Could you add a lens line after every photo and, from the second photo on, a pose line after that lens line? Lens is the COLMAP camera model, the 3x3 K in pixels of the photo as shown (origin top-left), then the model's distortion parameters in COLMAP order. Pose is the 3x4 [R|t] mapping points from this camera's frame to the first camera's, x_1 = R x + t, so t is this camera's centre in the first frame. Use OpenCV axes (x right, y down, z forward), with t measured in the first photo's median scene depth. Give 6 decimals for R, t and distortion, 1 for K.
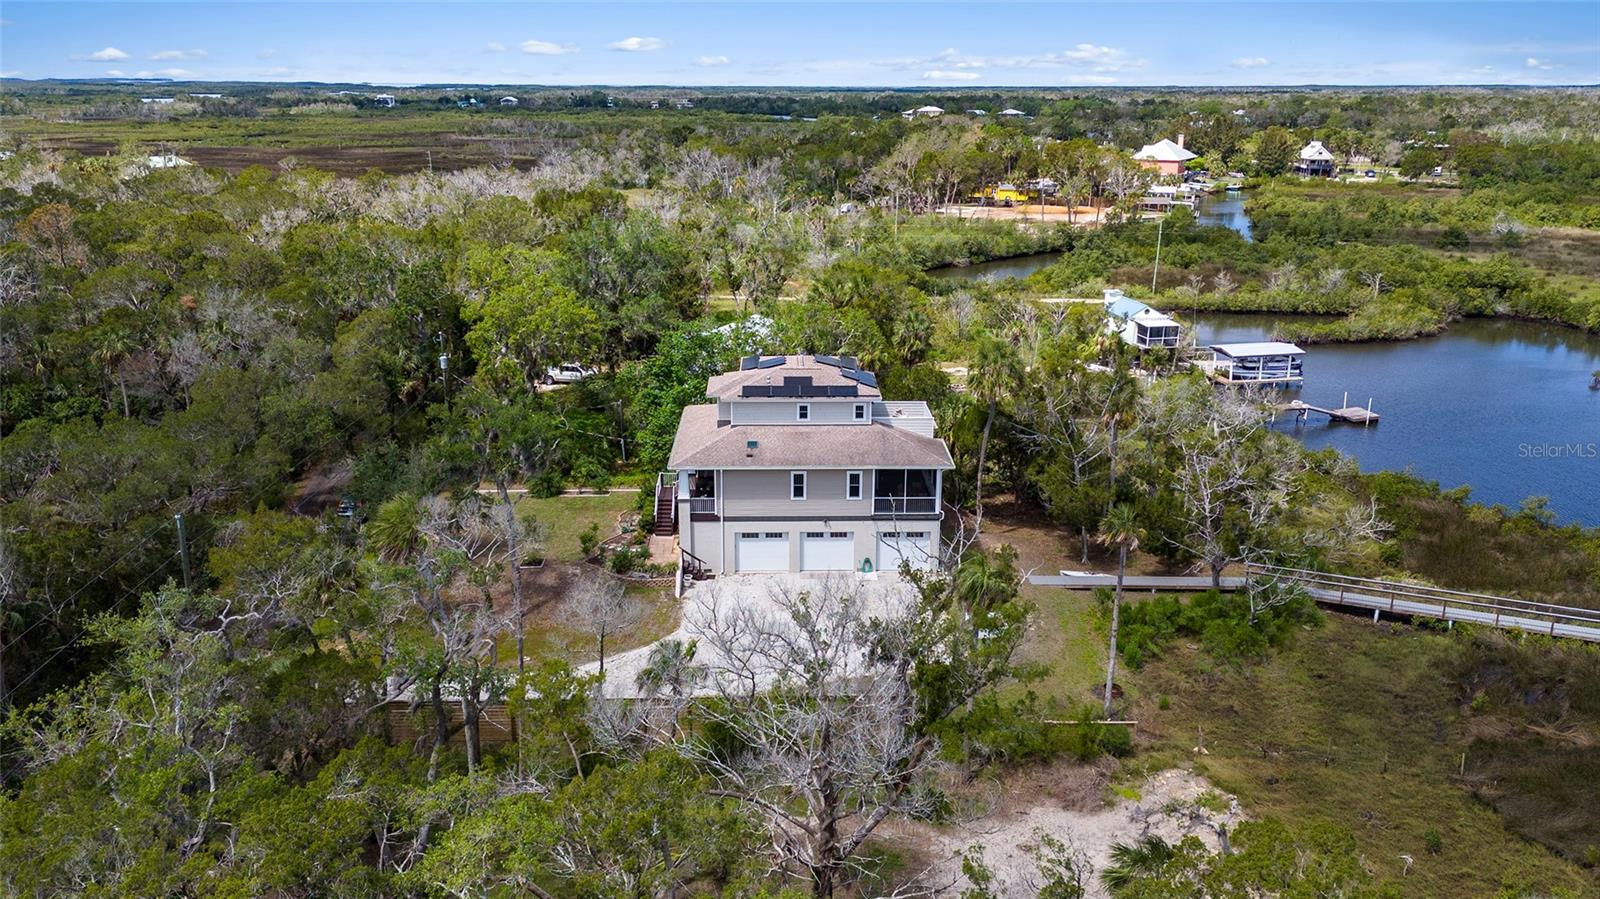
lens RADIAL K [[1182.8, 0, 801.2], [0, 1182.8, 447.6], [0, 0, 1]] dist [0.038532, -0.020881]
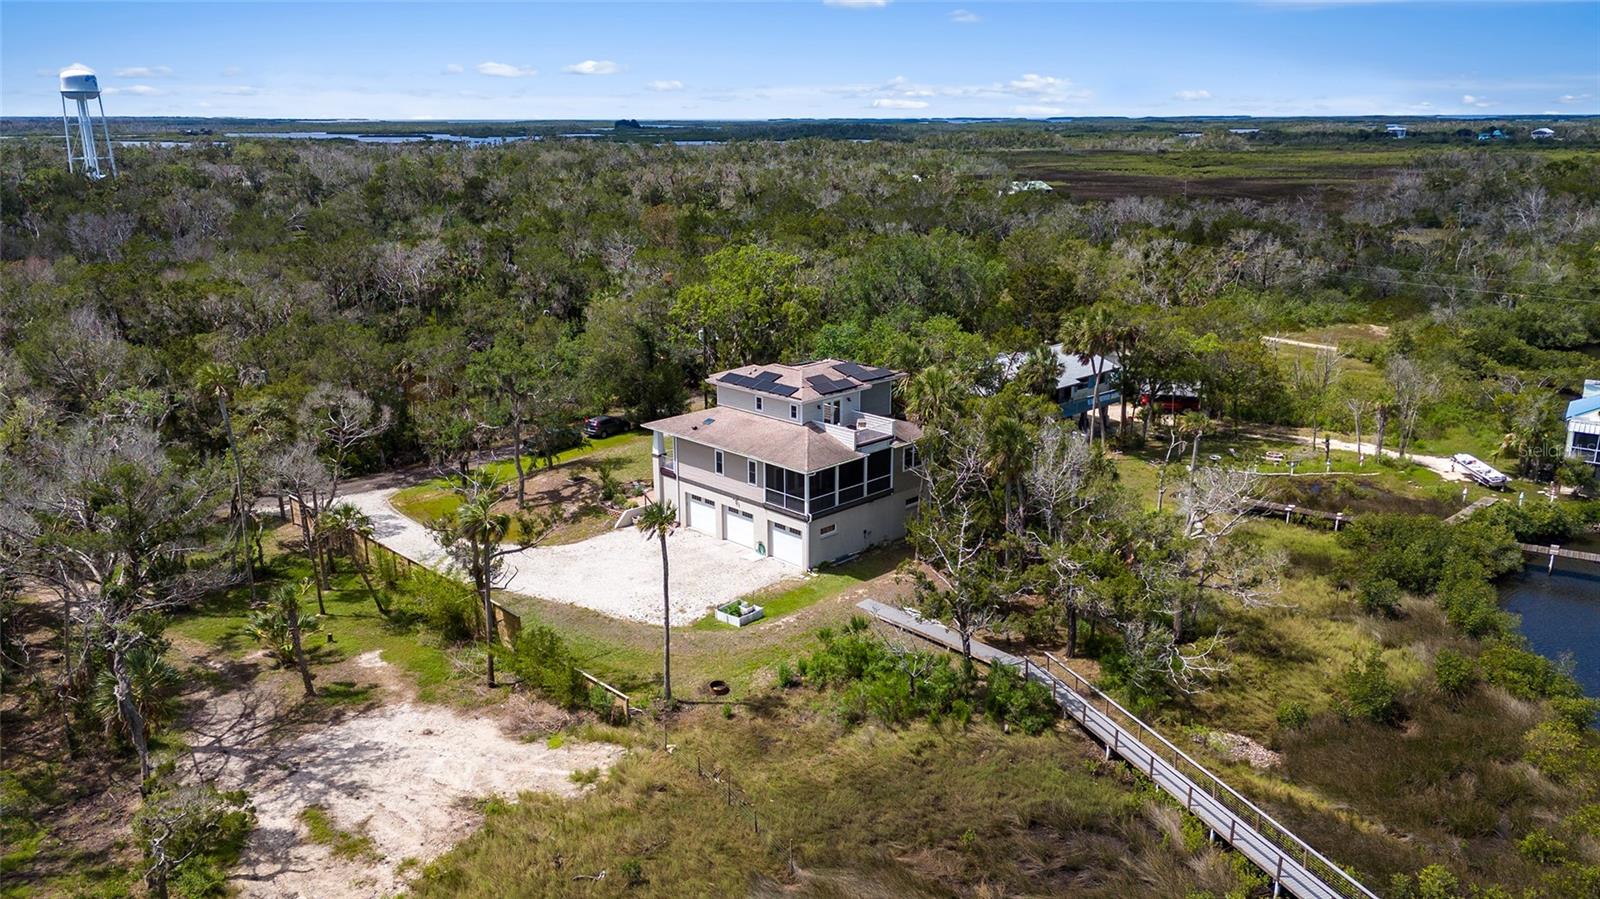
lens RADIAL K [[1129.2, 0, 794.1], [0, 1129.2, 457.9], [0, 0, 1]] dist [0.073378, -0.001252]
pose [[0.751531, 0.217525, -0.622803, 0.727118], [-0.224060, 0.972118, 0.069159, -0.062939], [0.620482, 0.087570, 0.779316, 0.202949]]
